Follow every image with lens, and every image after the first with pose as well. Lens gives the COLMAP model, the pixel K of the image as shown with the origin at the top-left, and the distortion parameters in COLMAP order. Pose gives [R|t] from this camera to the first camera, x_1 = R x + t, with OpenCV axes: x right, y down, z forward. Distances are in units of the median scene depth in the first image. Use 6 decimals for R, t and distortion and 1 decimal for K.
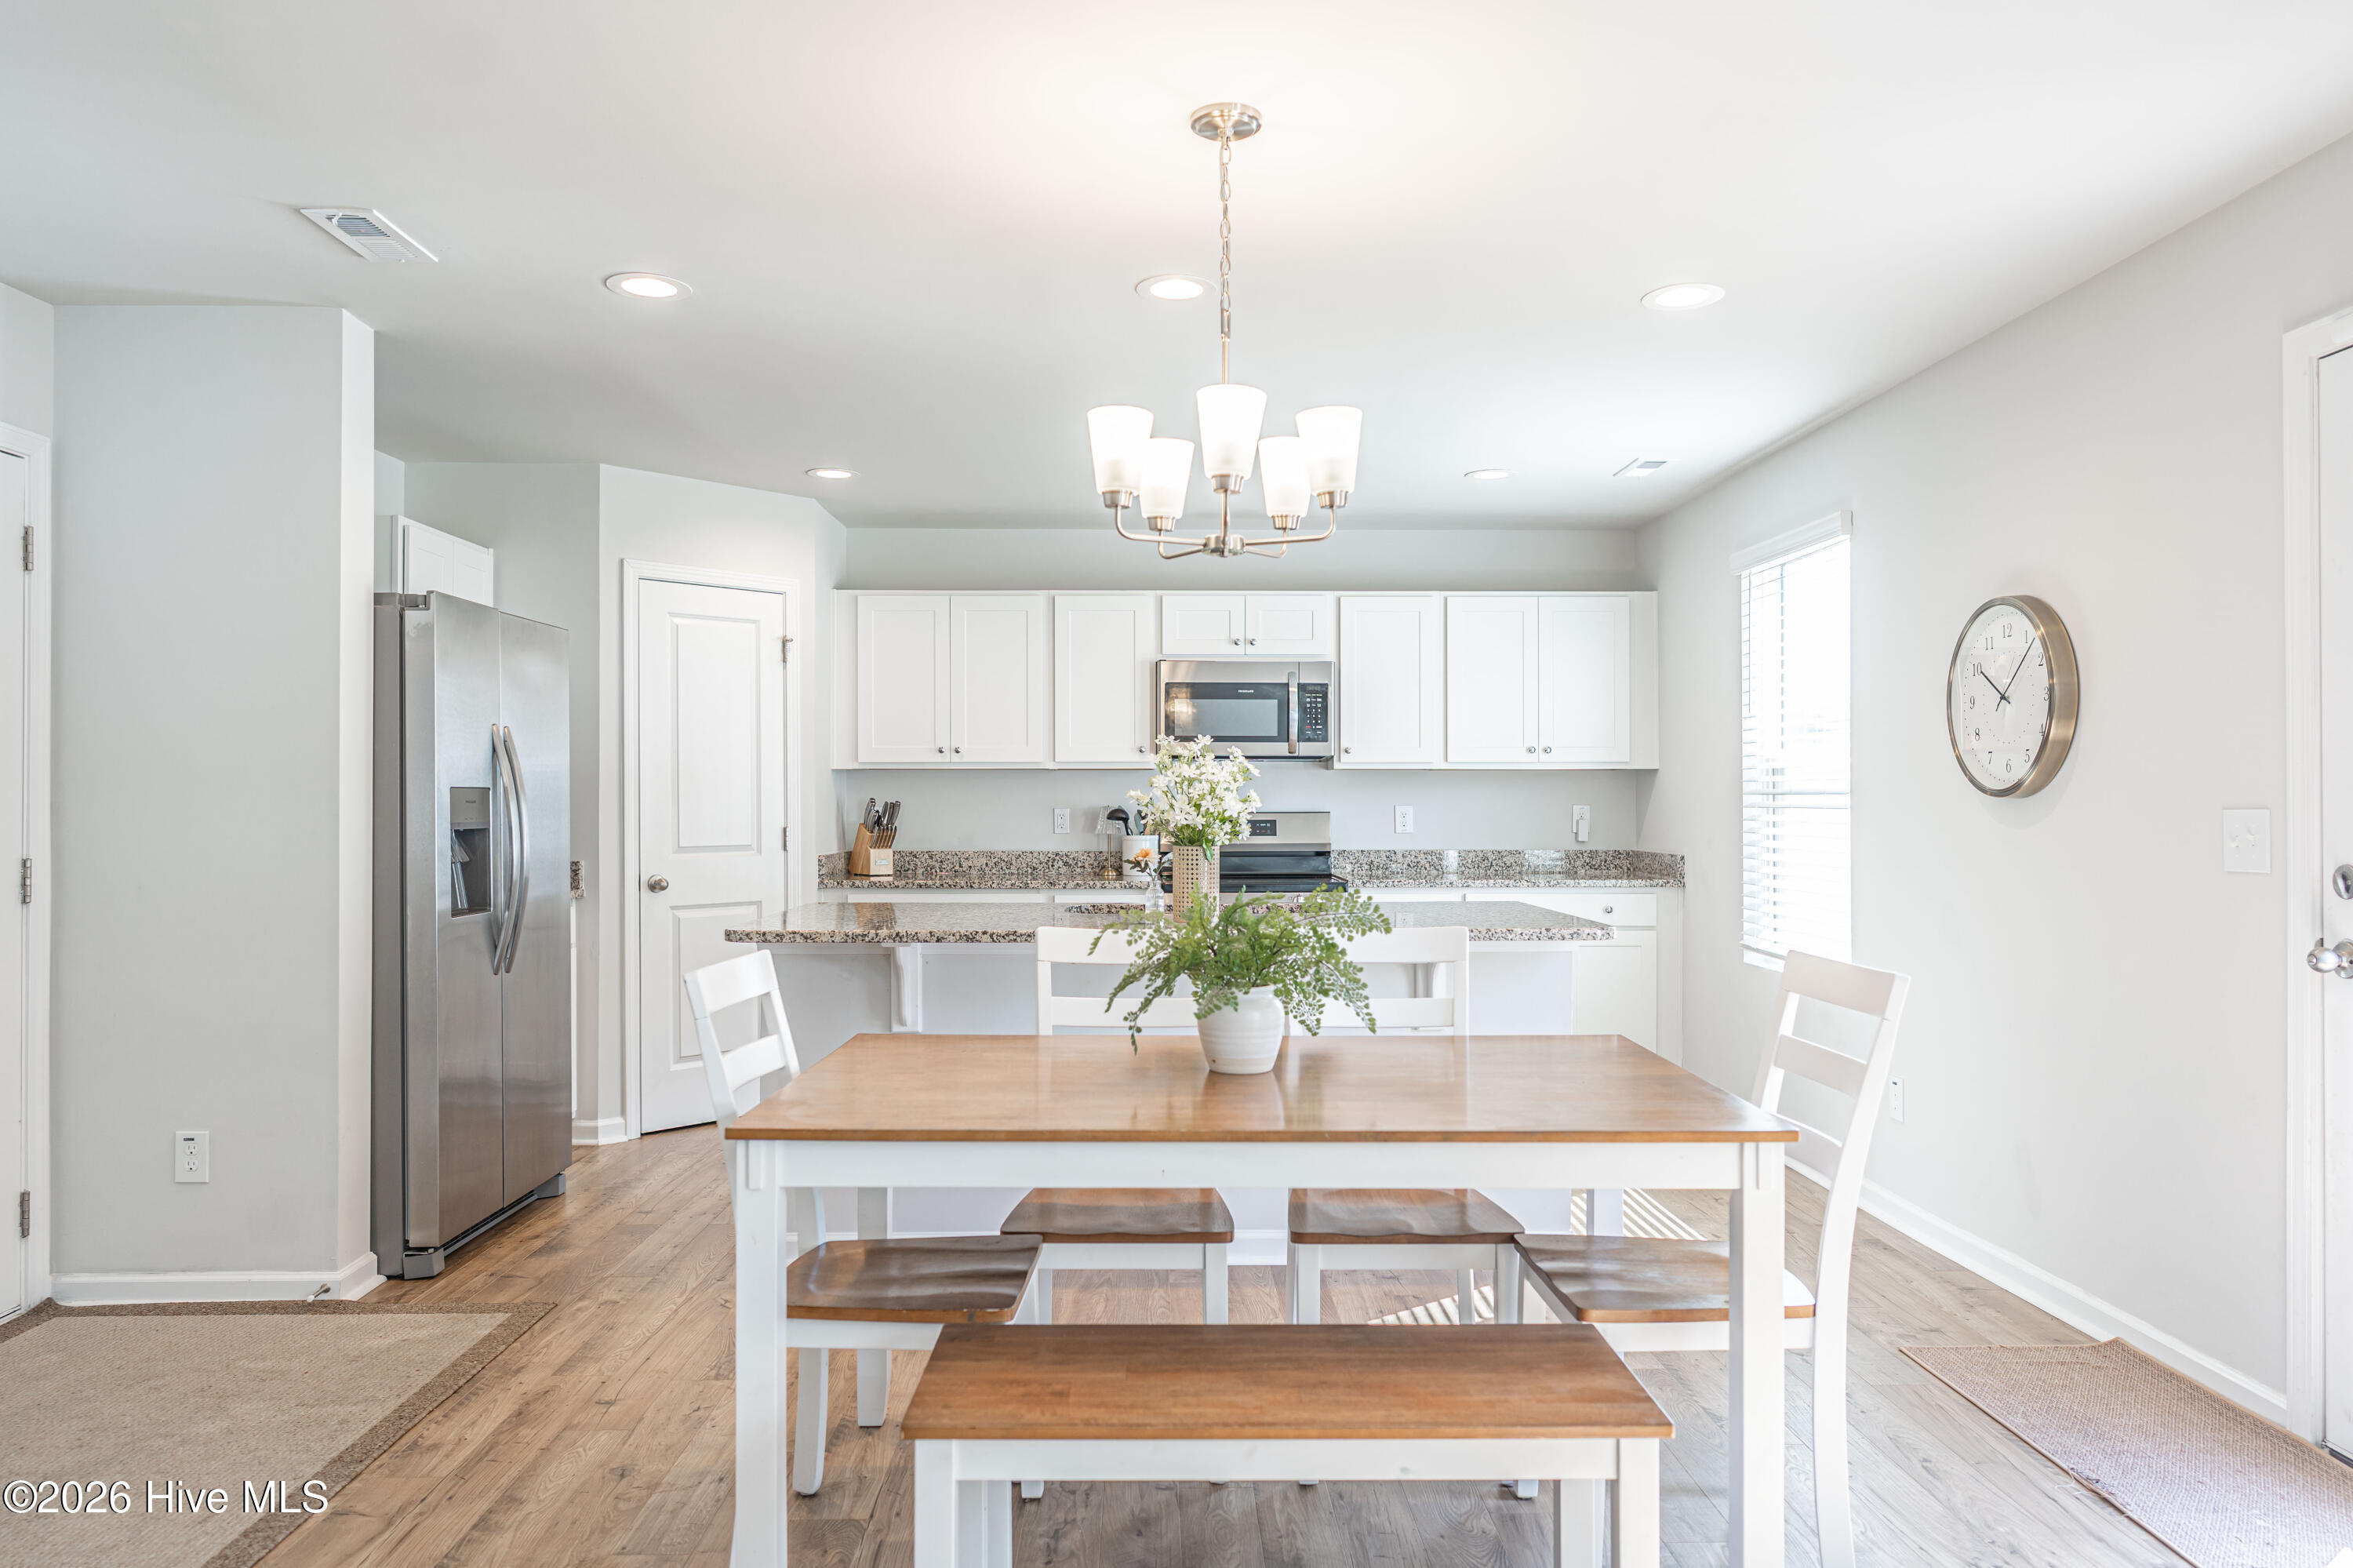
lens RADIAL K [[1574.9, 0, 1164.4], [0, 1574.9, 788.8], [0, 0, 1]] dist [-0.008891, 0.013169]
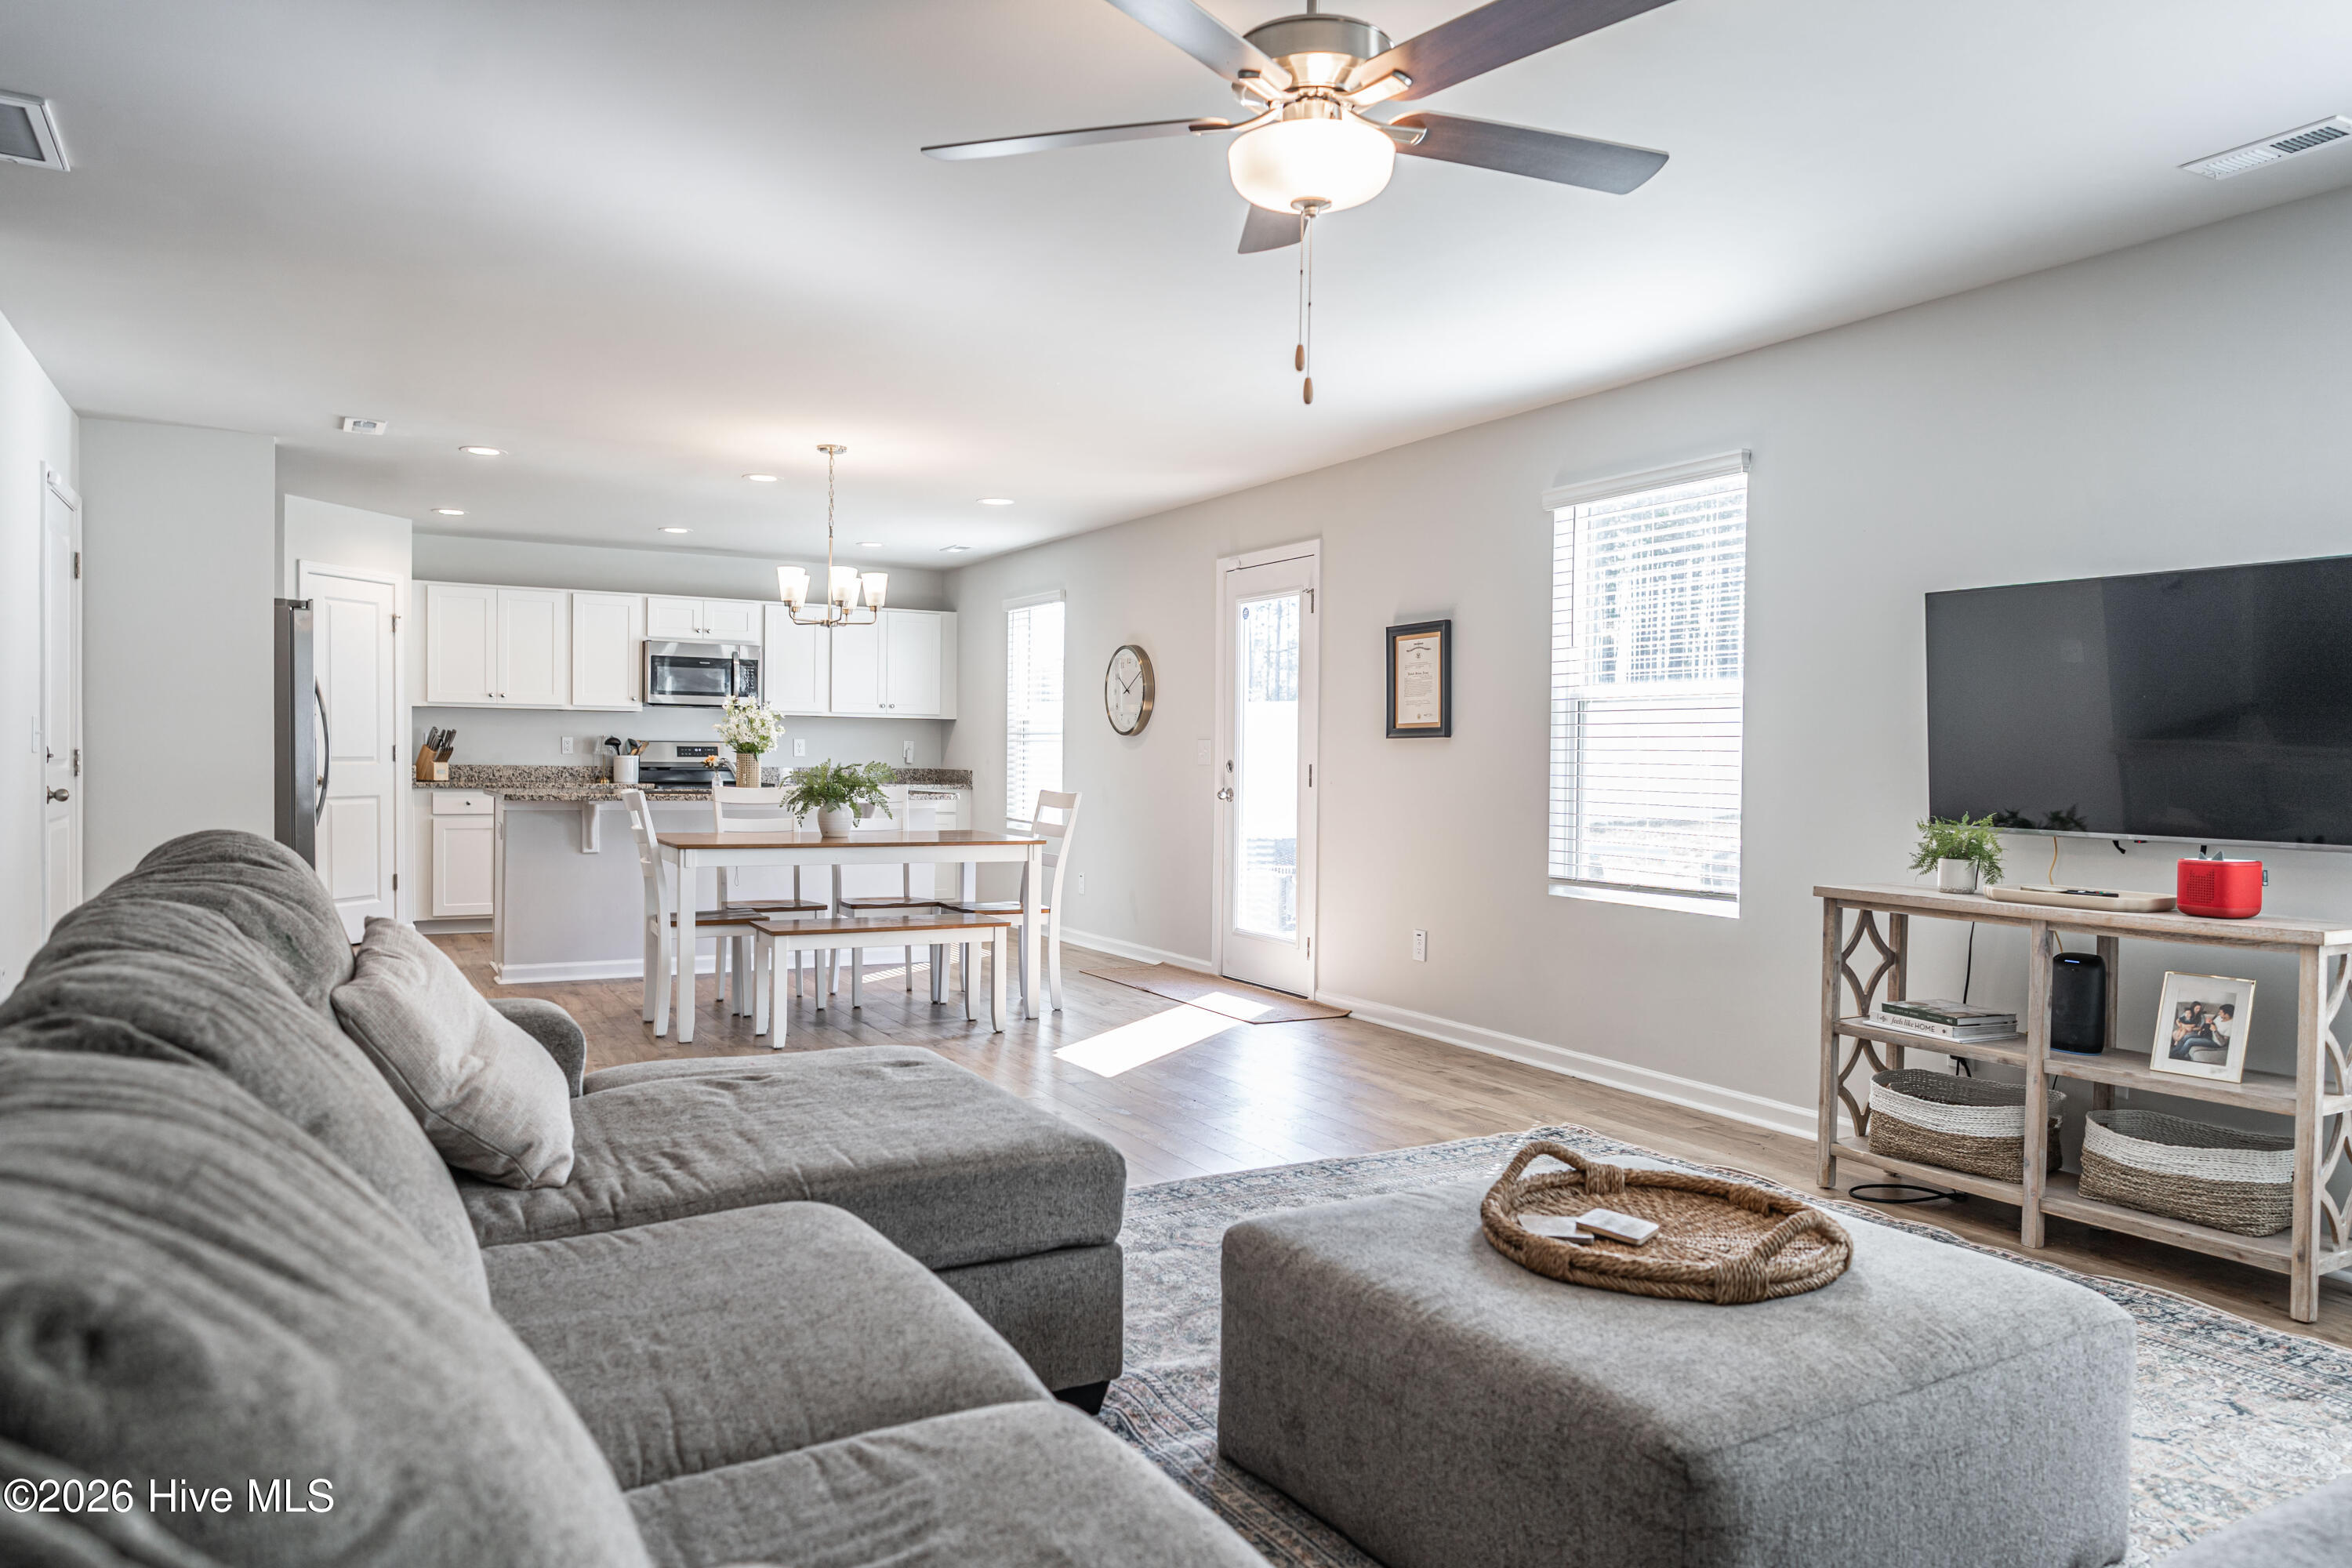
lens RADIAL K [[1574.2, 0, 1164.2], [0, 1574.2, 796.4], [0, 0, 1]] dist [-0.008891, 0.013169]
pose [[0.888093, 0.000942, 0.459664, -0.256738], [-0.018109, 0.999293, 0.032939, 0.009994], [-0.459308, -0.037577, 0.887482, -0.583139]]
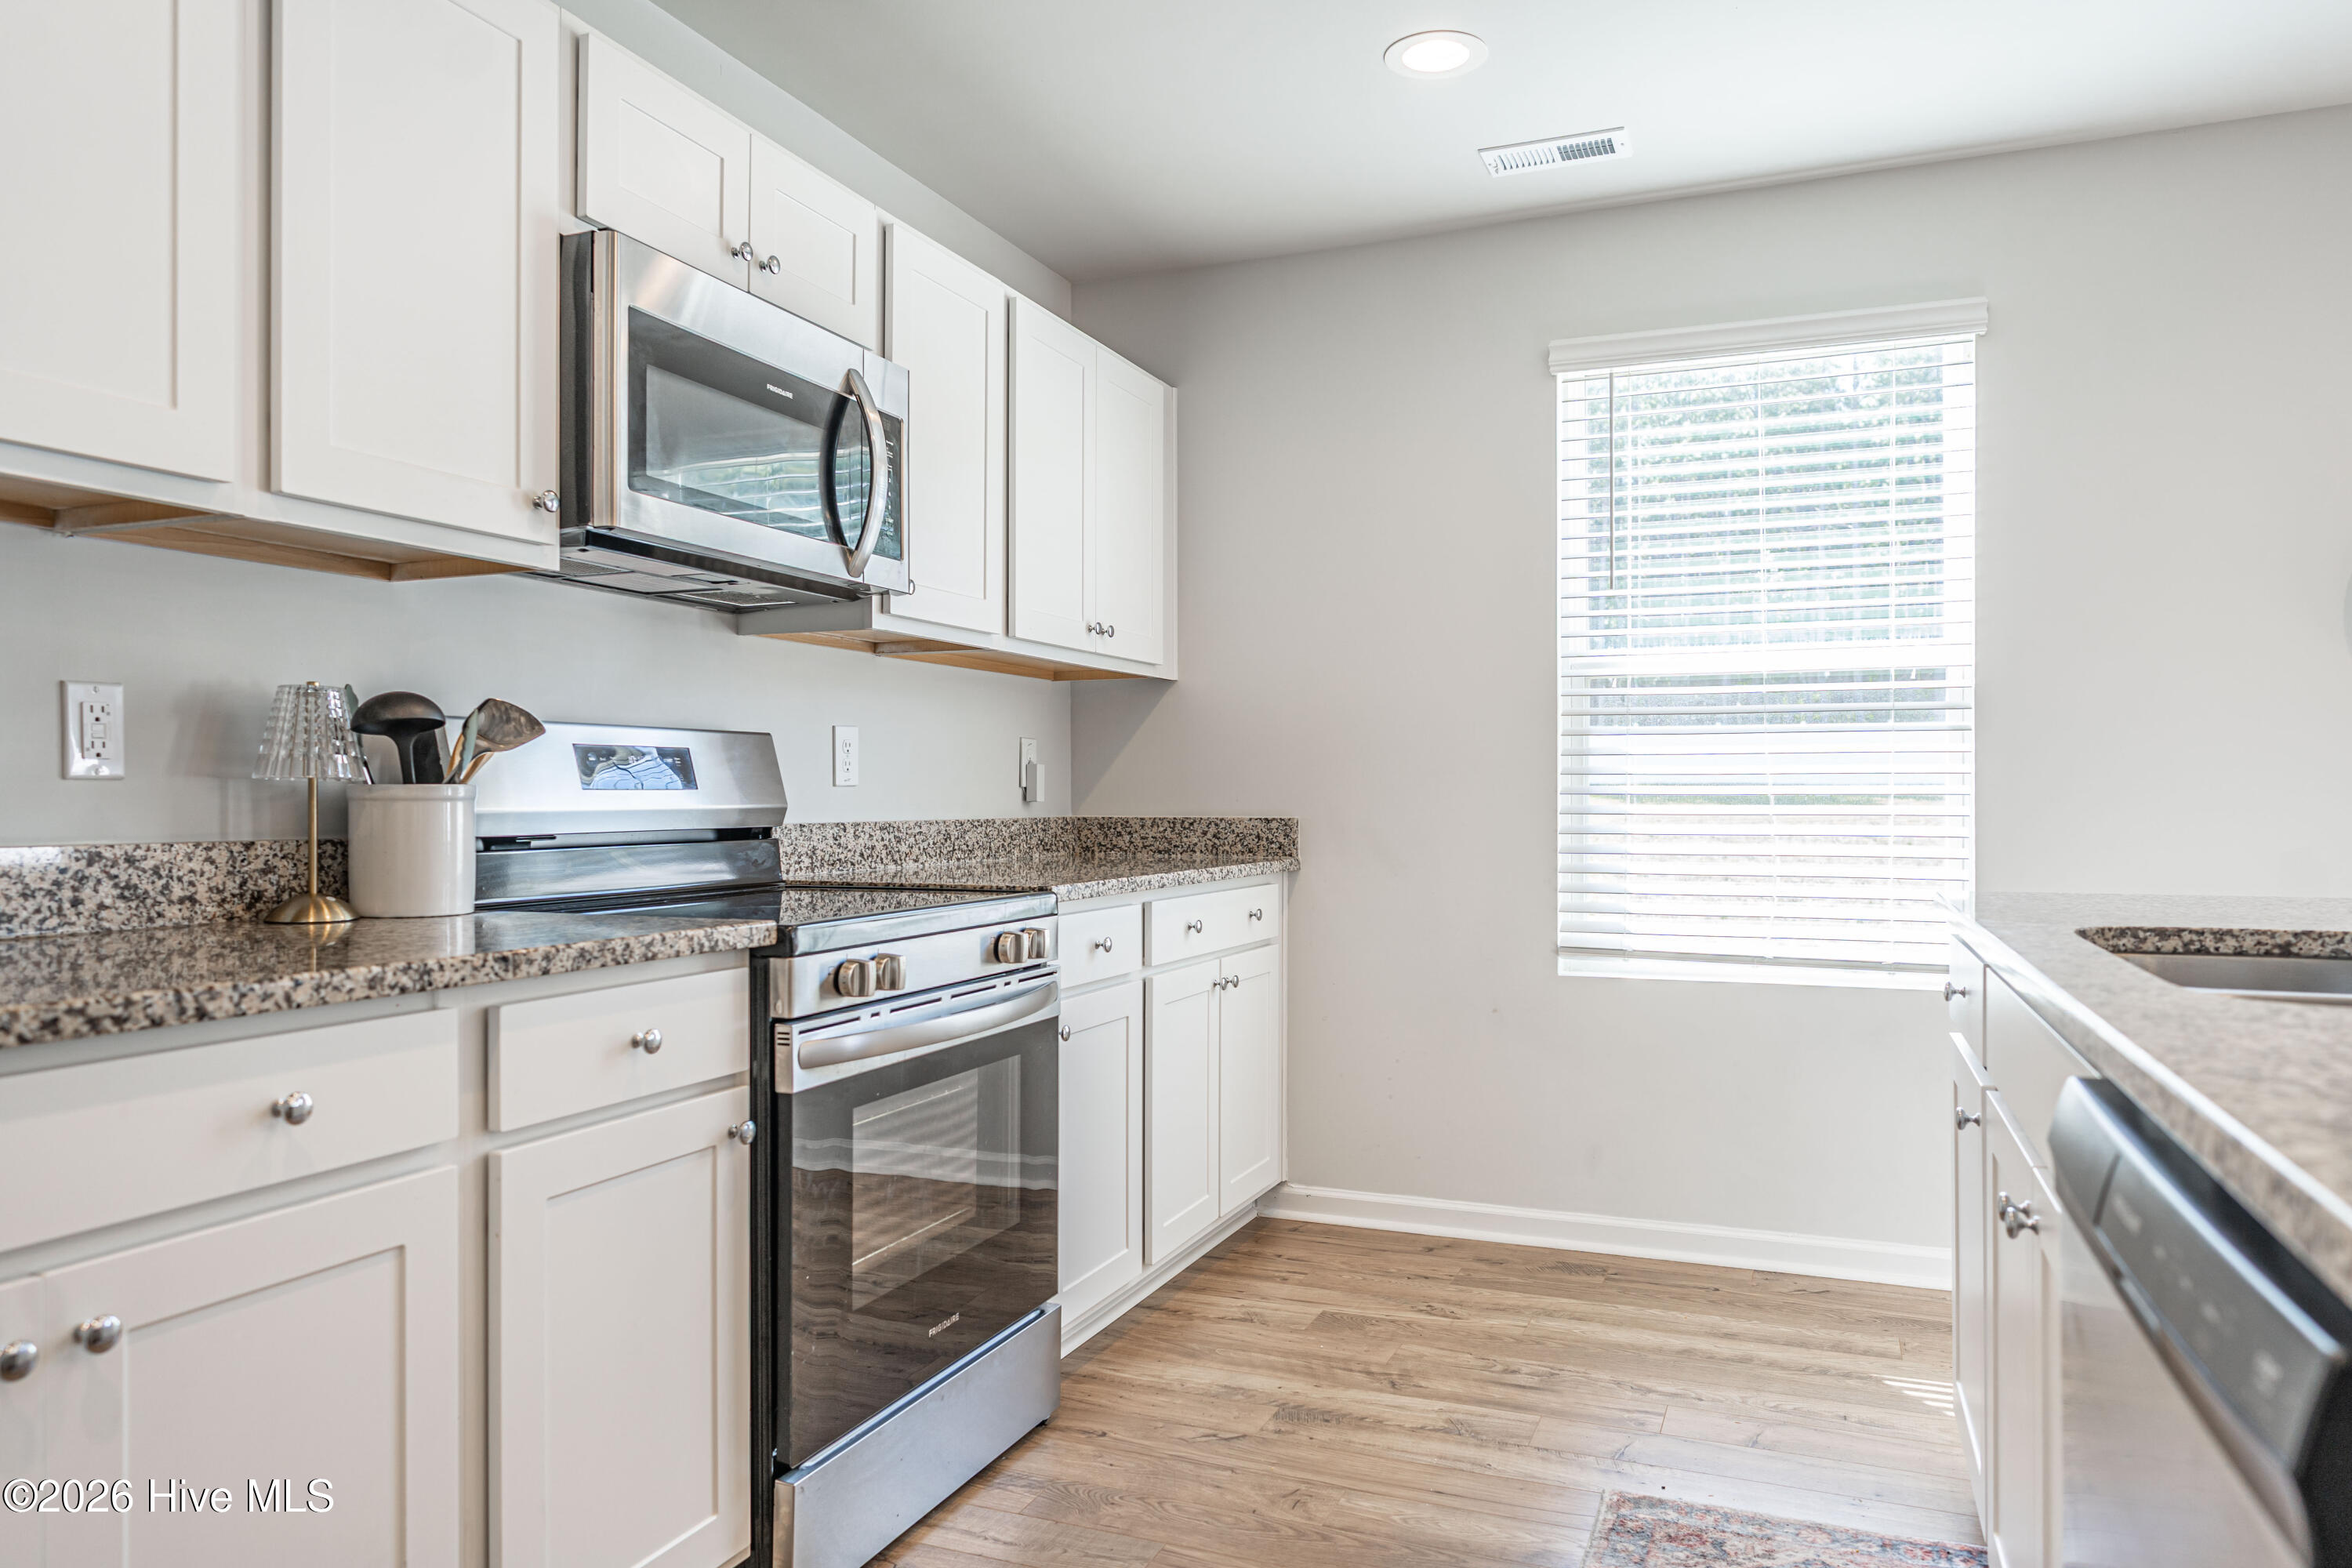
lens RADIAL K [[1574.2, 0, 1178.0], [0, 1574.2, 788.3], [0, 0, 1]] dist [-0.008891, 0.013169]
pose [[0.394180, 0.005352, 0.919018, -0.247850], [-0.004684, 0.999982, -0.003814, 0.031522], [-0.919021, -0.002801, 0.394198, 0.764674]]
